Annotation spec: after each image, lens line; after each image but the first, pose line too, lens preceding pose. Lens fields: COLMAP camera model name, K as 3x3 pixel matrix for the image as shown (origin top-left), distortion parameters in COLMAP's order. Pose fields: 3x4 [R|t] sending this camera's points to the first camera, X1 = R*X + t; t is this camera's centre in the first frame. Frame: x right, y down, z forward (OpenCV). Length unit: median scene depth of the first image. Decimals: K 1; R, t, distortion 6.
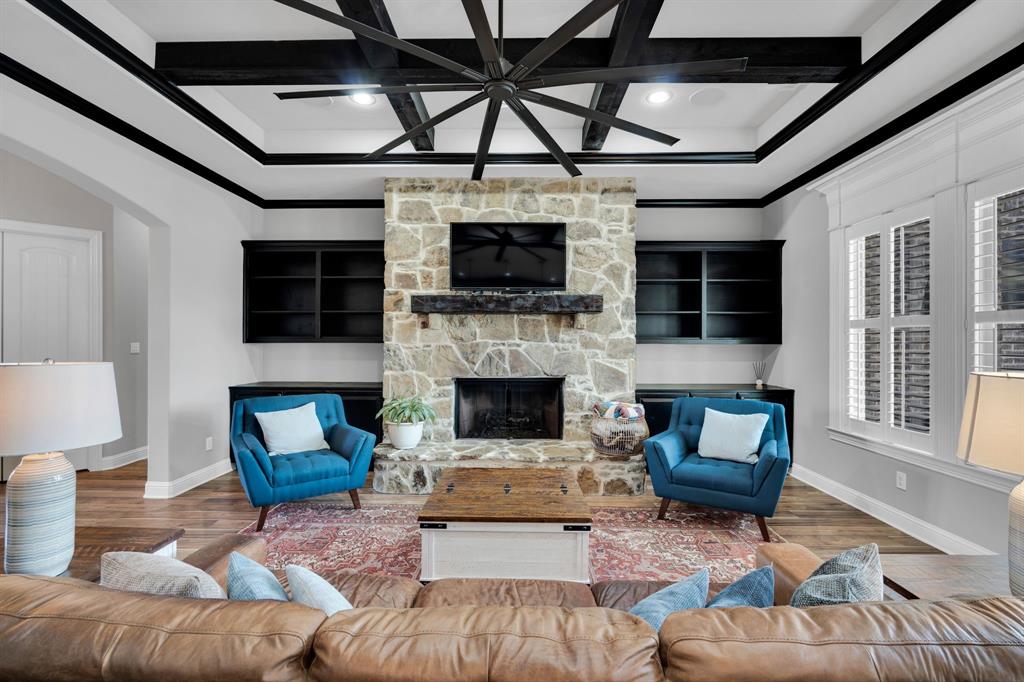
lens RADIAL K [[446.7, 0, 514.2], [0, 446.7, 342.6], [0, 0, 1]] dist [-0.008021, 0.000636]
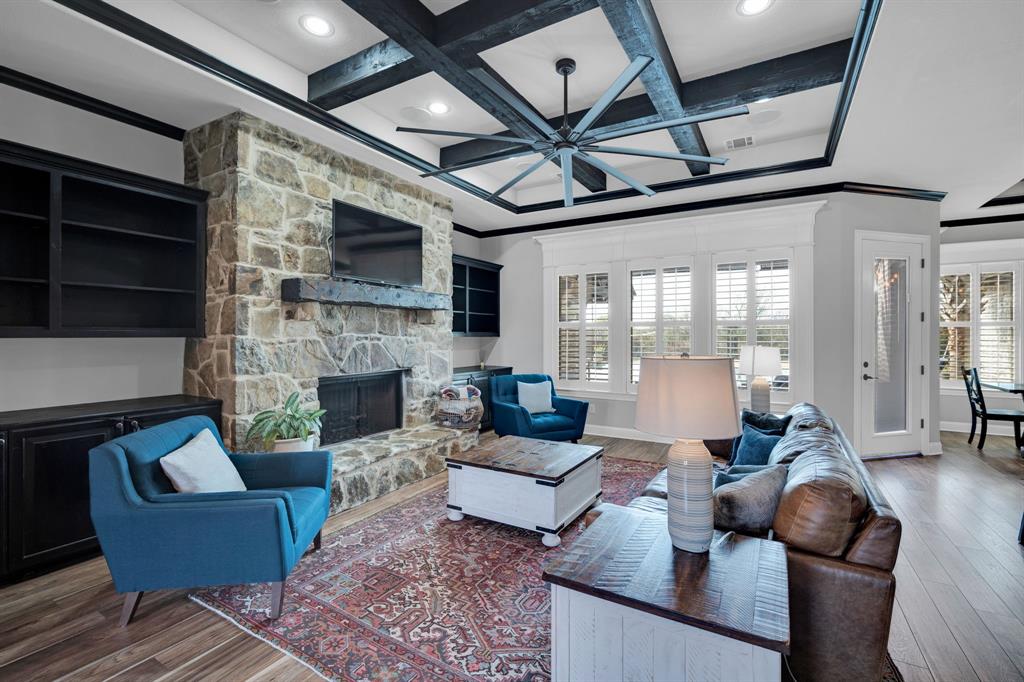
lens RADIAL K [[446.7, 0, 514.8], [0, 446.7, 336.7], [0, 0, 1]] dist [-0.008021, 0.000636]
pose [[0.501744, -0.004052, 0.865007, -0.691084], [-0.002494, 0.999978, 0.006131, -0.006255], [-0.865013, -0.005233, 0.501722, 0.245922]]
